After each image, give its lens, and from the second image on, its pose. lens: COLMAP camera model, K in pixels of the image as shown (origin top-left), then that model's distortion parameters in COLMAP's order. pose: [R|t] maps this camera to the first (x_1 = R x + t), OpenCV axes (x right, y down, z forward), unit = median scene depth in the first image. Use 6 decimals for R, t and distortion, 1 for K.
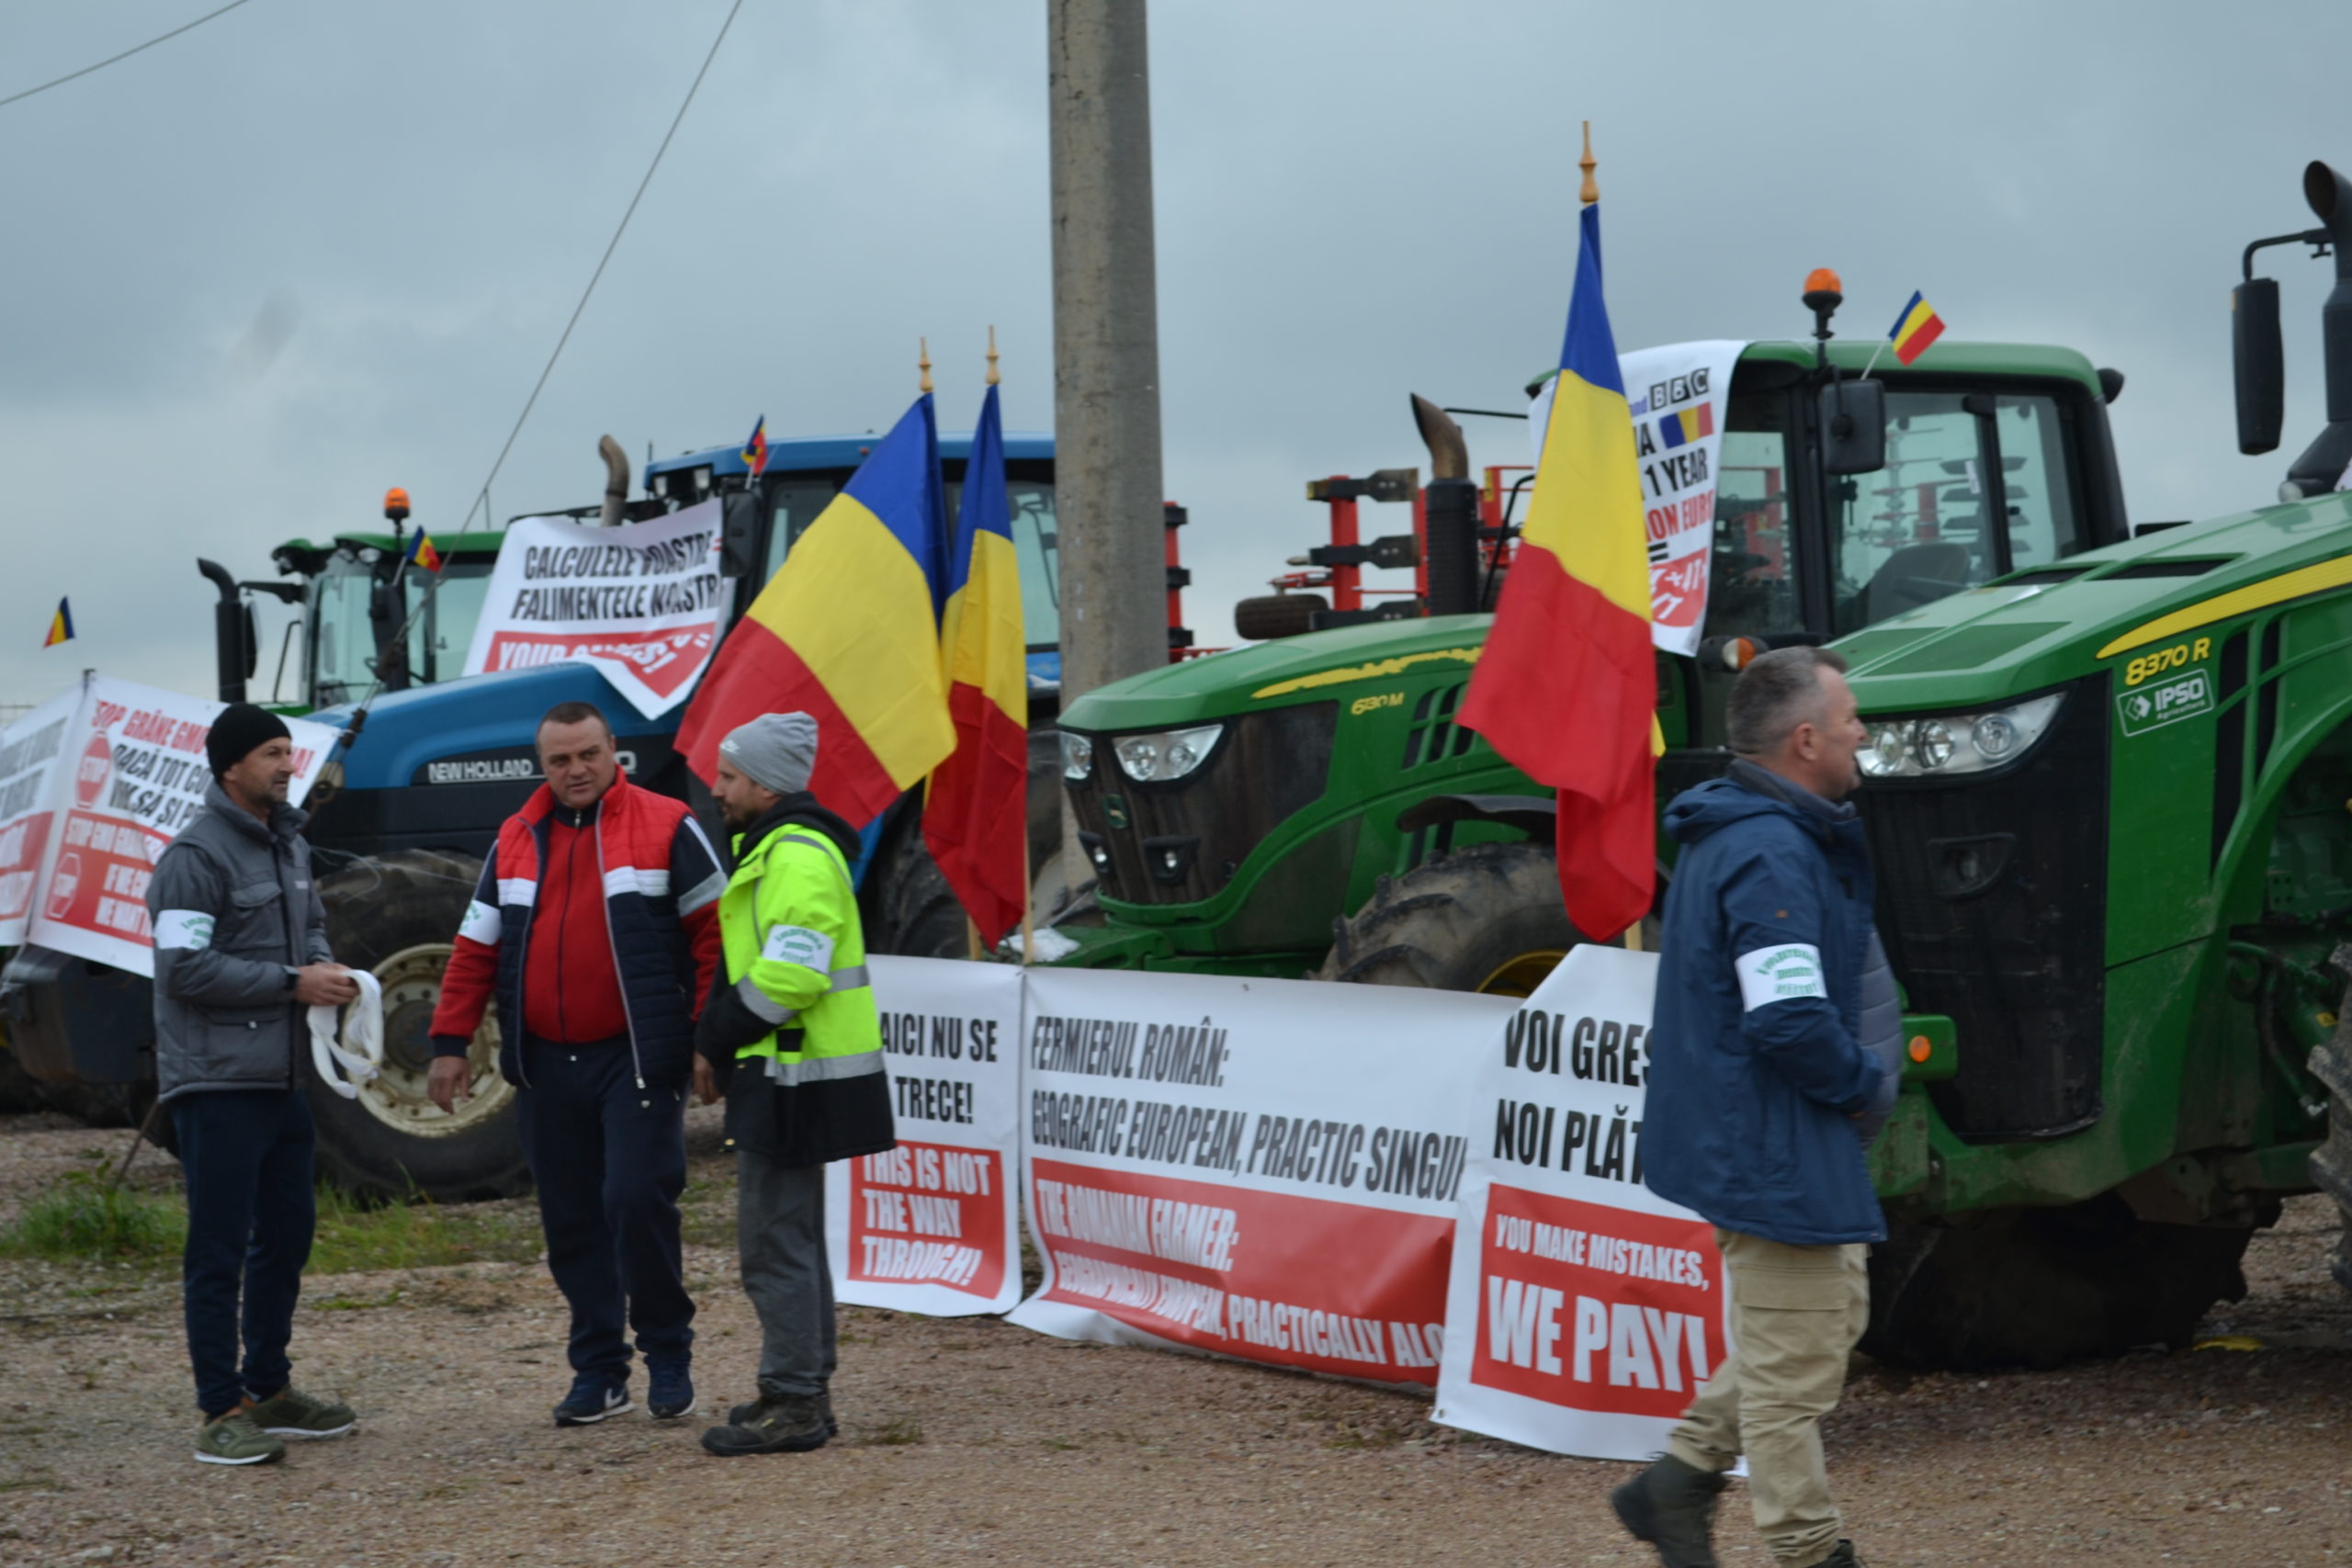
lens RADIAL K [[4594.4, 0, 1176.0], [0, 4594.4, 784.0], [0, 0, 1]] dist [0.012535, -0.004926]
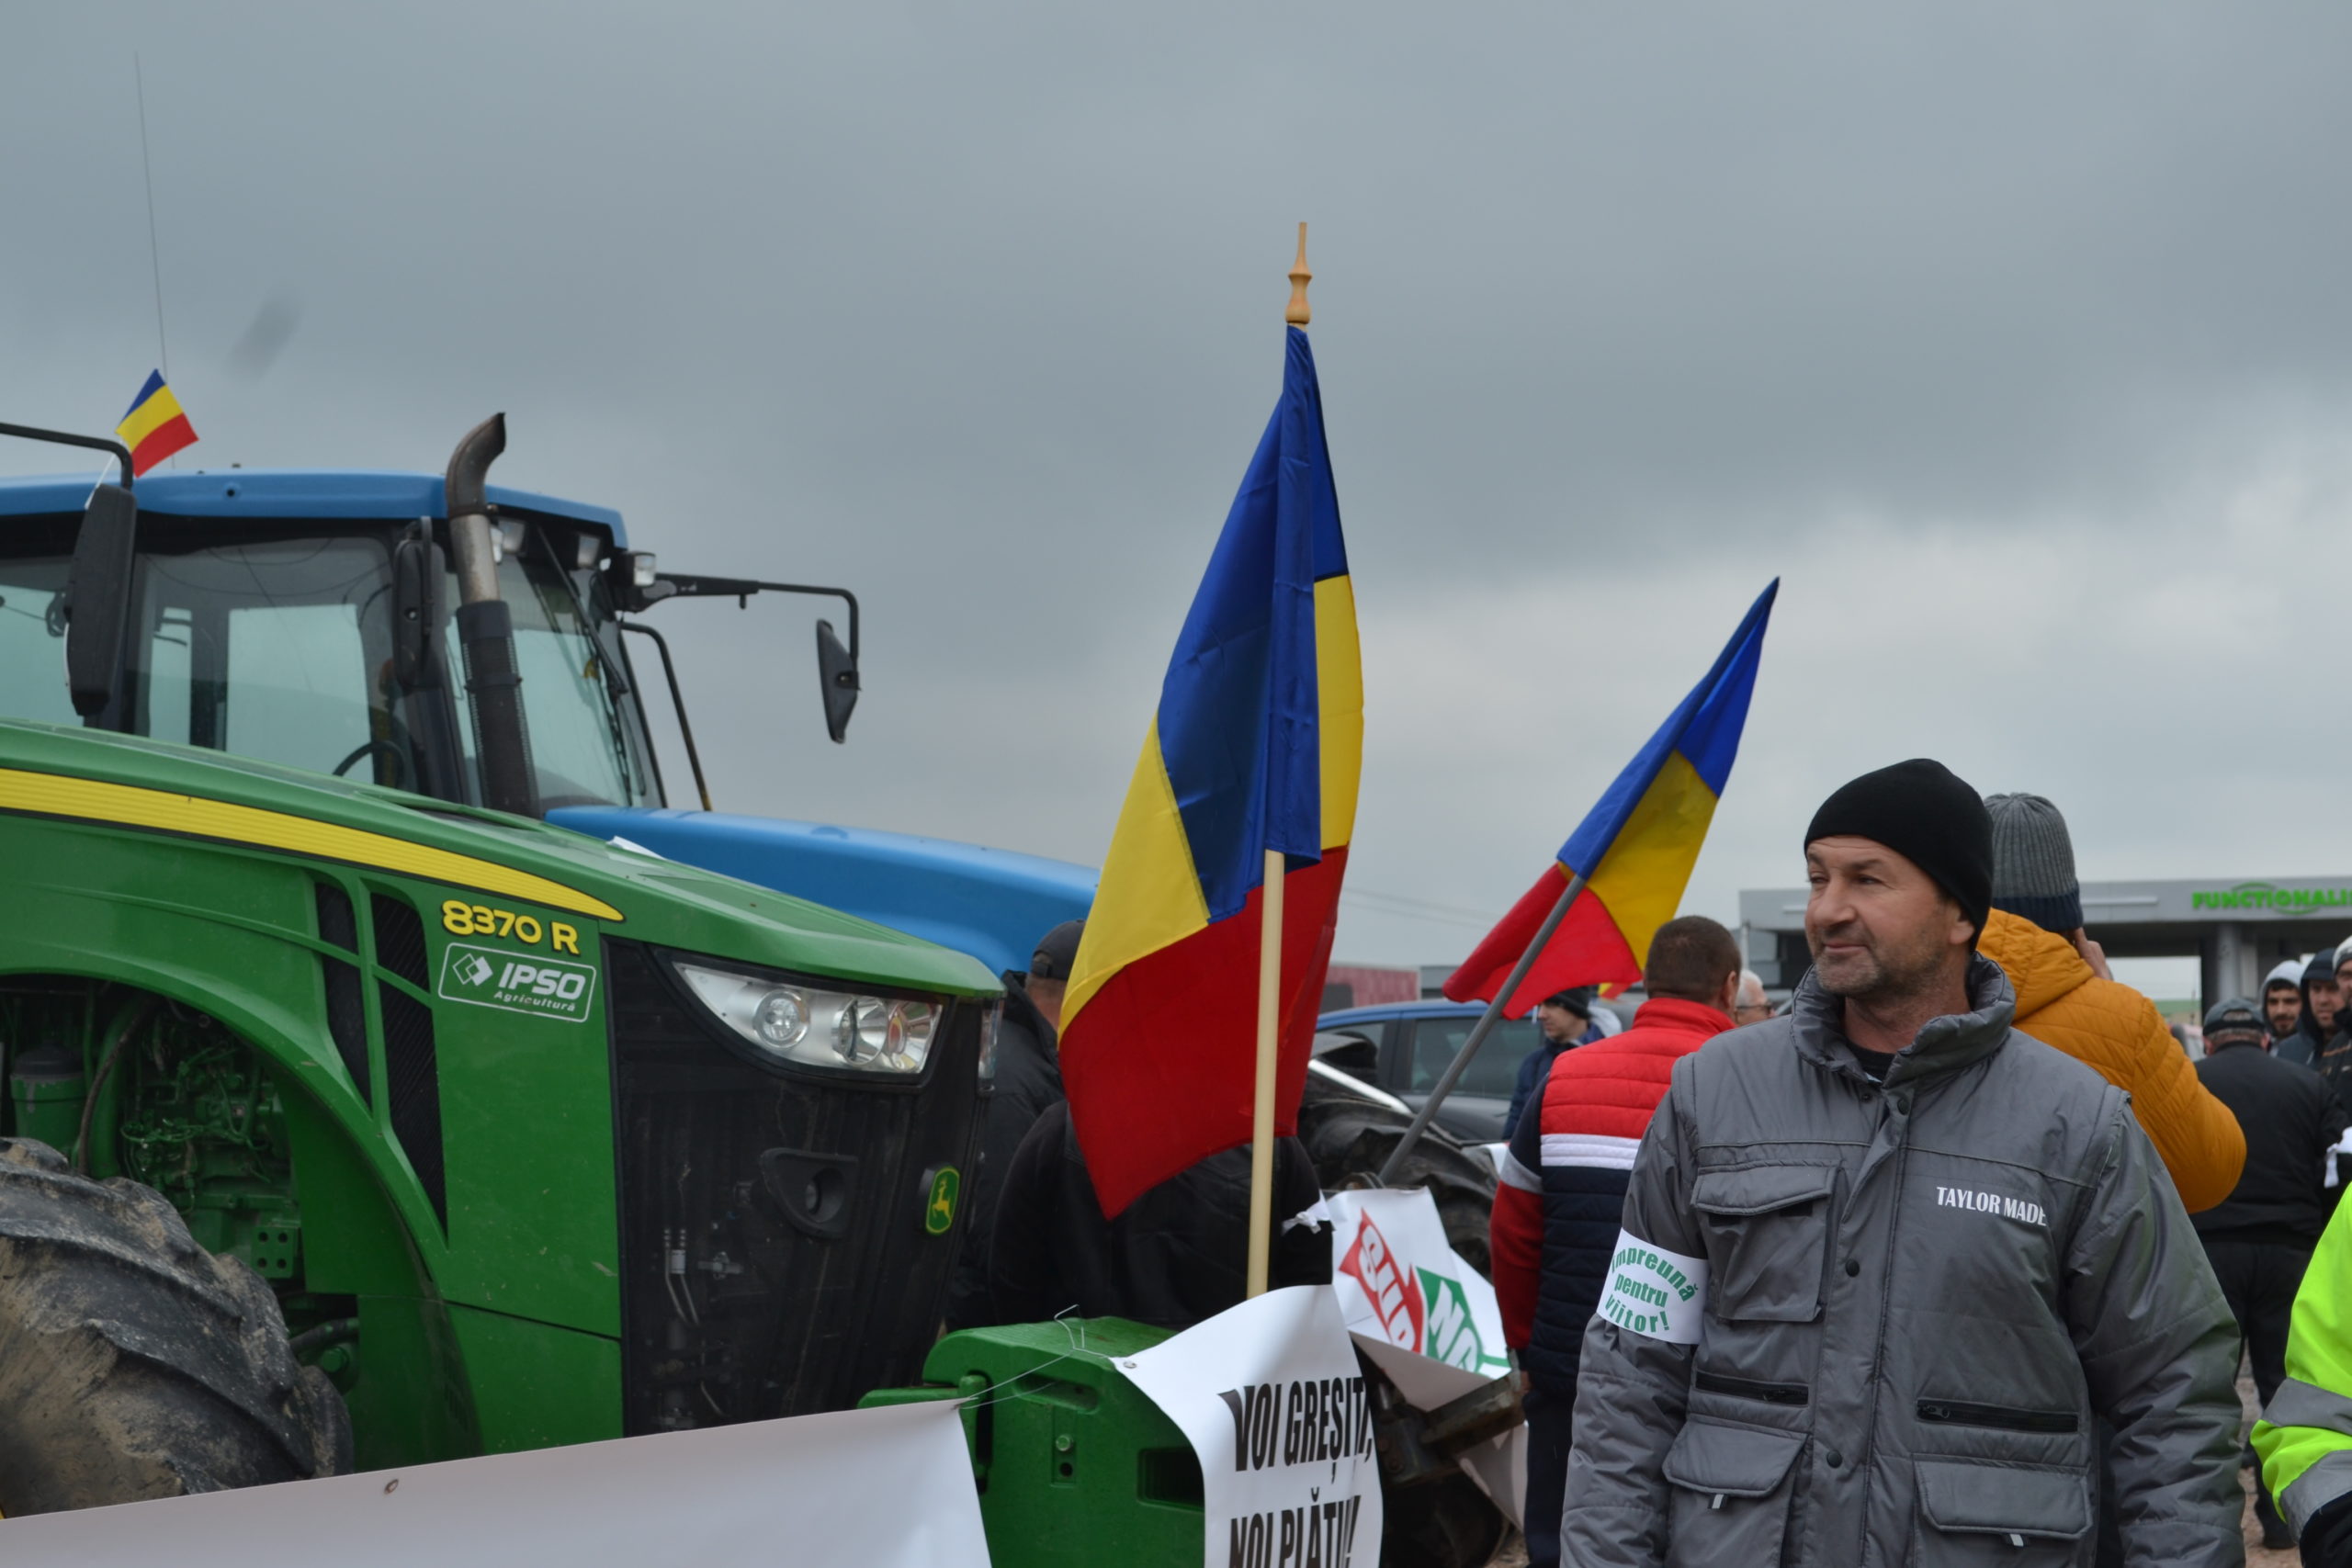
lens RADIAL K [[4291.5, 0, 1176.0], [0, 4291.5, 784.0], [0, 0, 1]] dist [0.024838, 0.100137]
pose [[-0.654785, 0.099008, 0.749302, -0.238228], [0.029149, 0.993953, -0.105863, 0.015853], [-0.755253, -0.047476, -0.653712, 0.824761]]
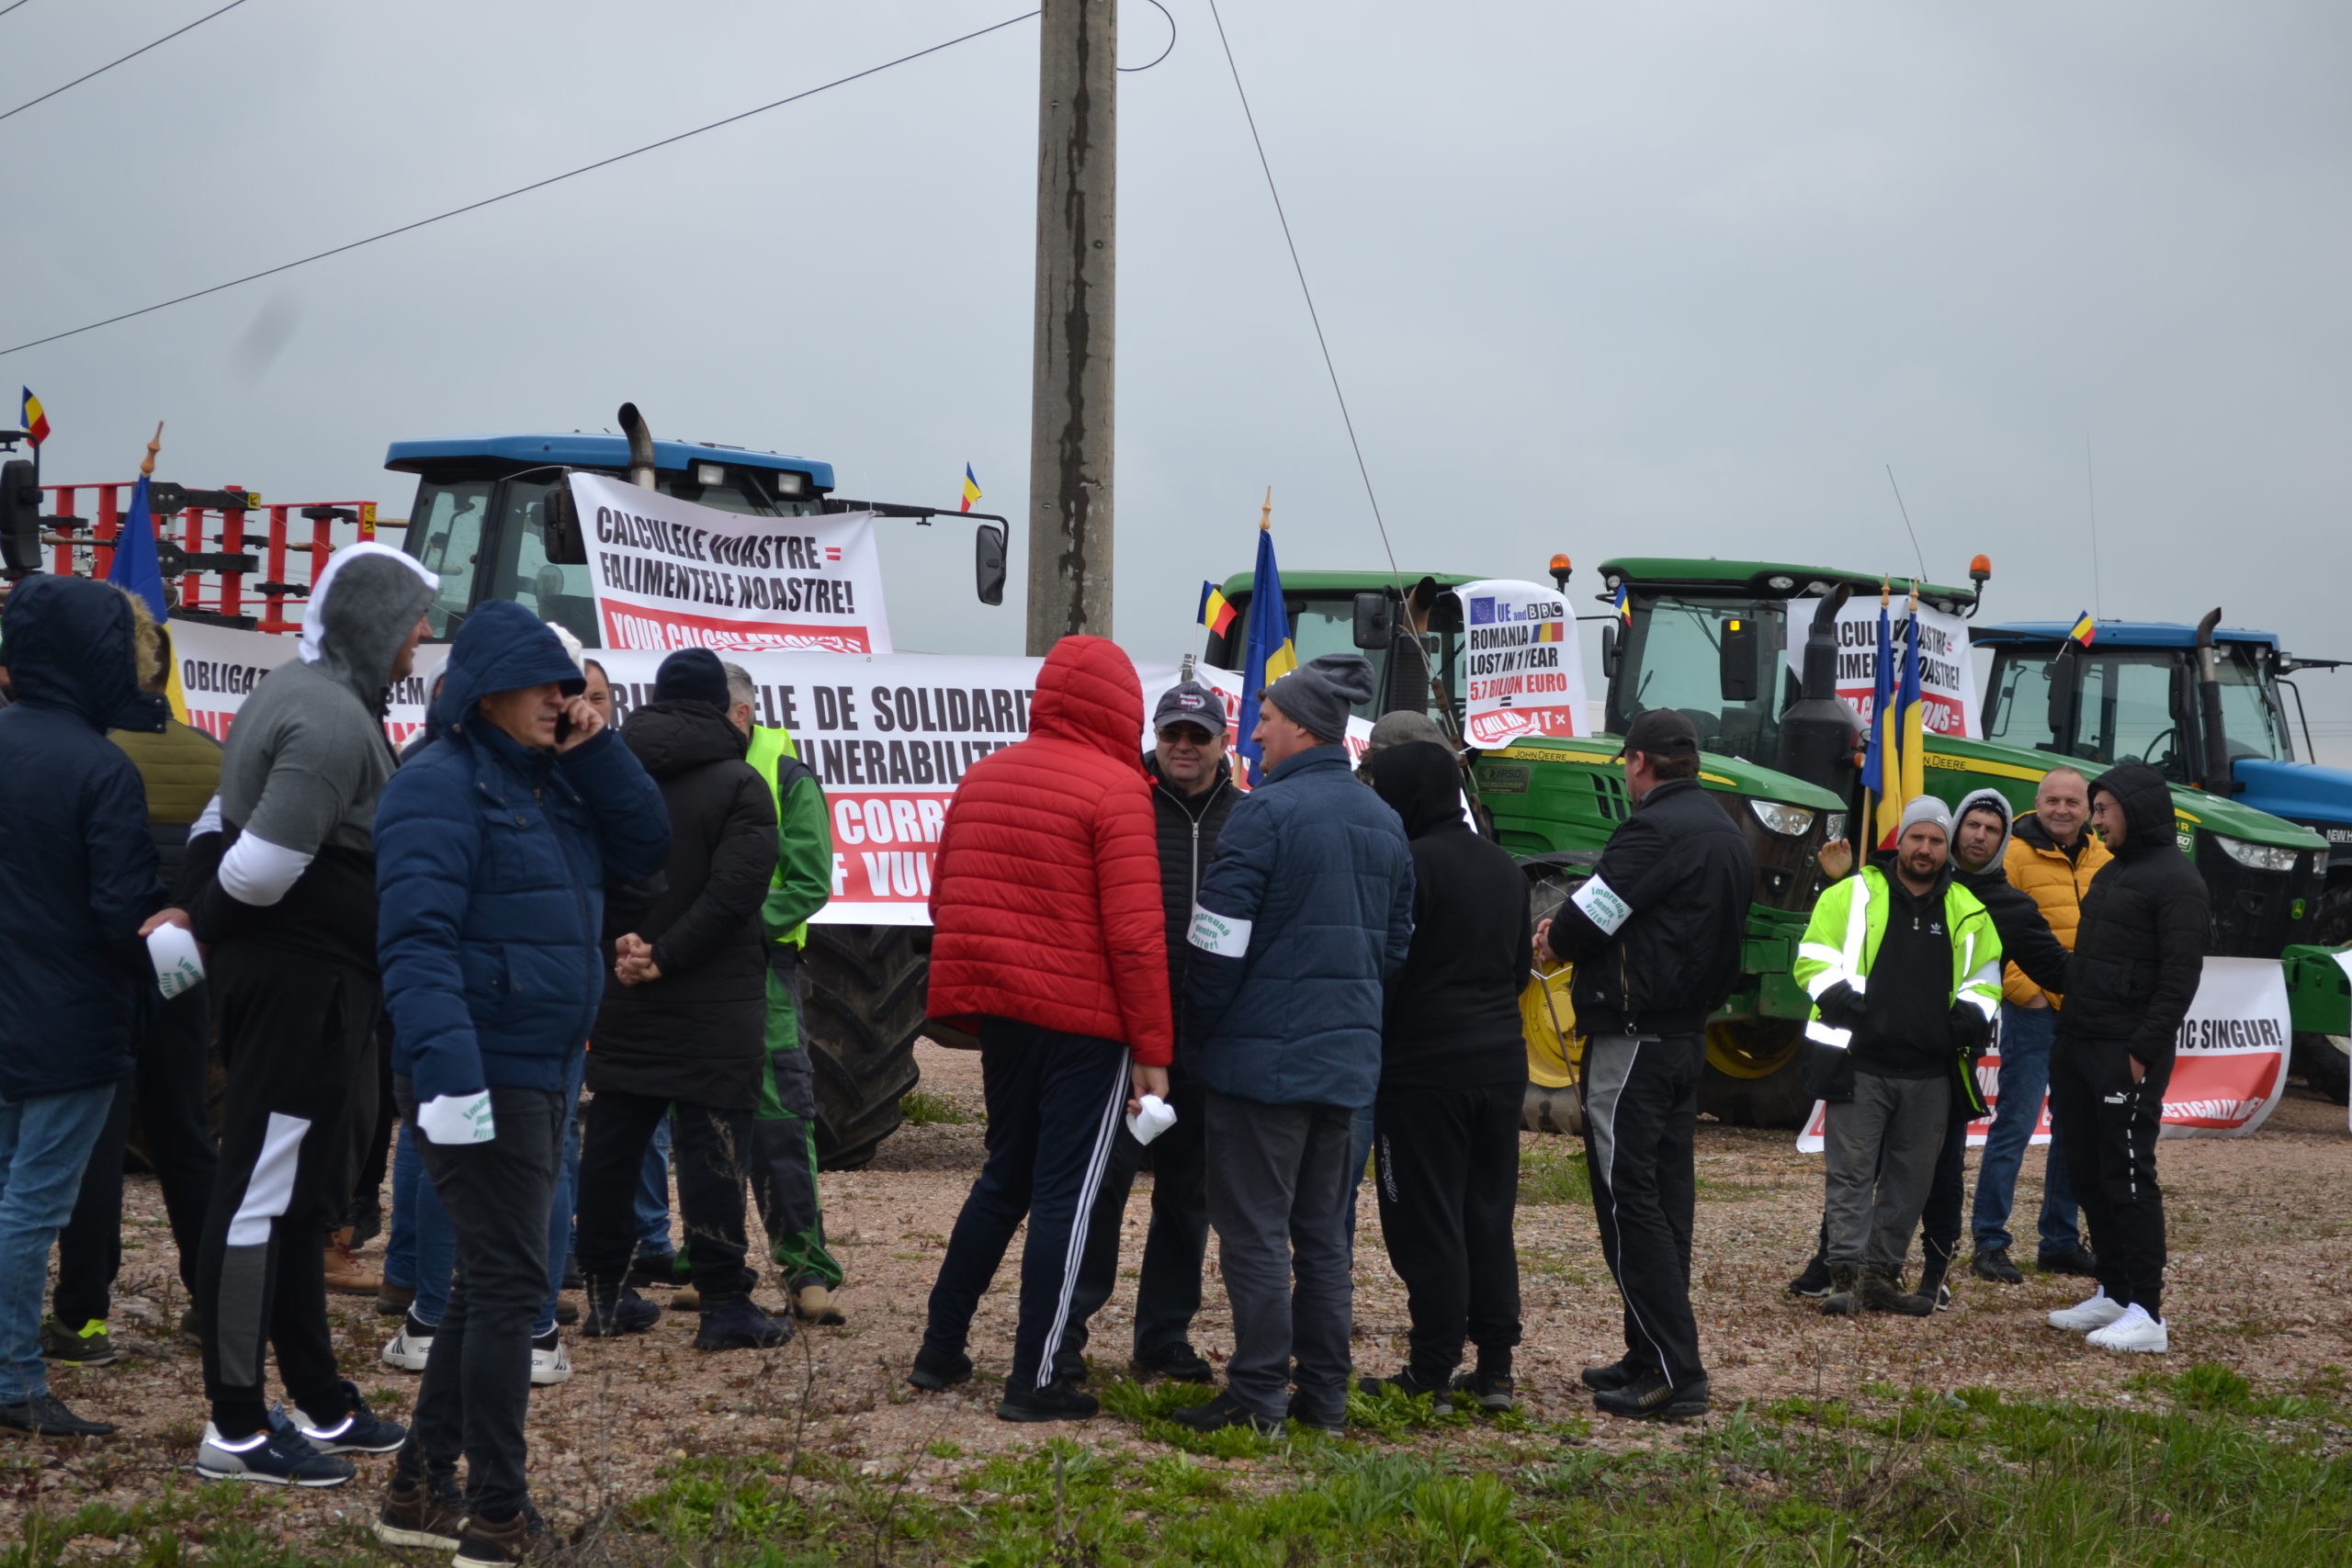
lens RADIAL K [[4618.7, 0, 1178.8], [0, 4618.7, 716.6], [0, 0, 1]] dist [0.157163, -0.091784]
pose [[-0.267683, 0.052316, 0.962086, -1.242481], [-0.030175, 0.997580, -0.062642, 0.053691], [-0.963034, -0.045799, -0.265457, 1.310054]]
